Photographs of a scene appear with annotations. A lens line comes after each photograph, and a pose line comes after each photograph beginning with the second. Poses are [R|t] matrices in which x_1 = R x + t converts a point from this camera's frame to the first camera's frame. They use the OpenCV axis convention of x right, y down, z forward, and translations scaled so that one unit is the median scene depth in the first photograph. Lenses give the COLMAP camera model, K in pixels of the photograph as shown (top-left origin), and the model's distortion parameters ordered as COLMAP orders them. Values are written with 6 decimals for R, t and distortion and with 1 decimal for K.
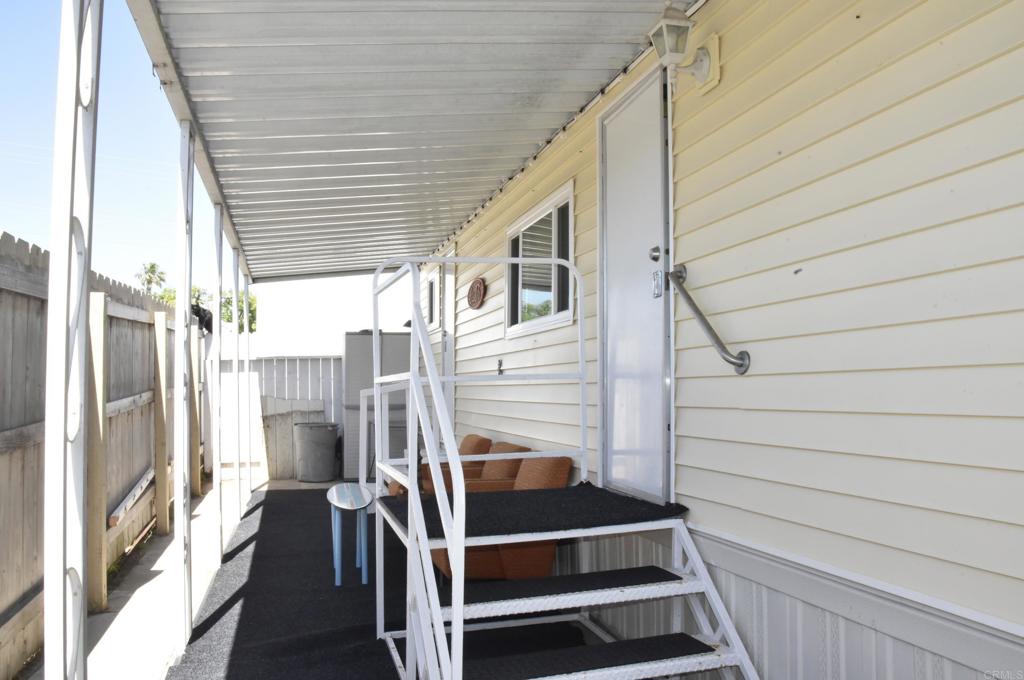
lens RADIAL K [[845.0, 0, 512.0], [0, 845.0, 340.0], [0, 0, 1]] dist [-0.099346, 0.083866]
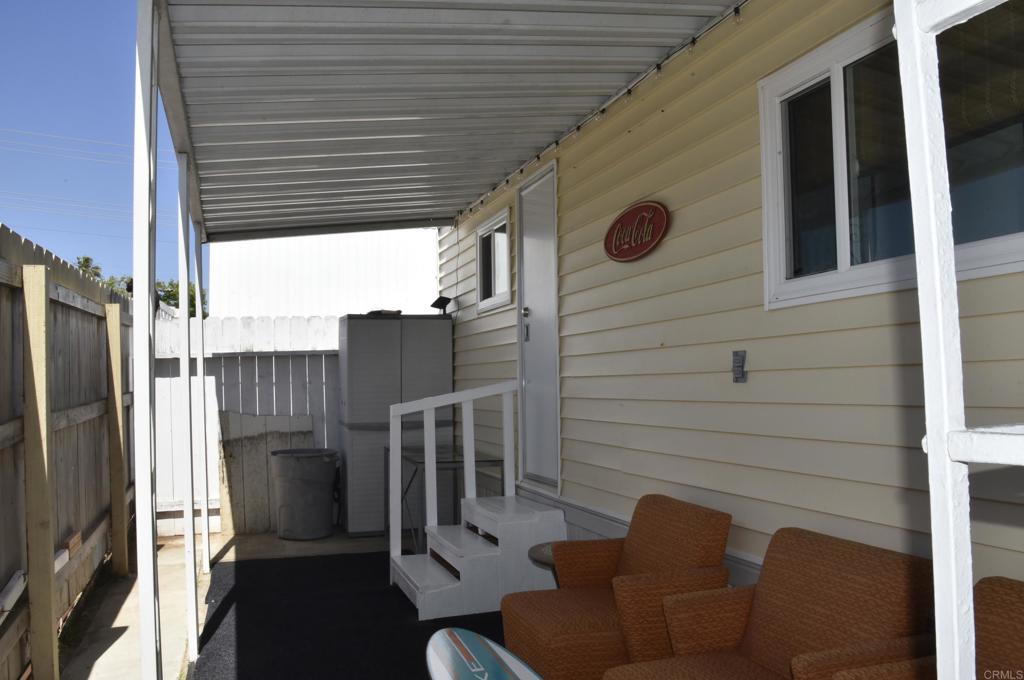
lens RADIAL K [[845.0, 0, 512.0], [0, 845.0, 340.0], [0, 0, 1]] dist [-0.099346, 0.083866]
pose [[0.997874, -0.009054, 0.064538, -0.109320], [0.008646, 0.999941, 0.006600, 0.007414], [-0.064594, -0.006028, 0.997893, 0.318886]]
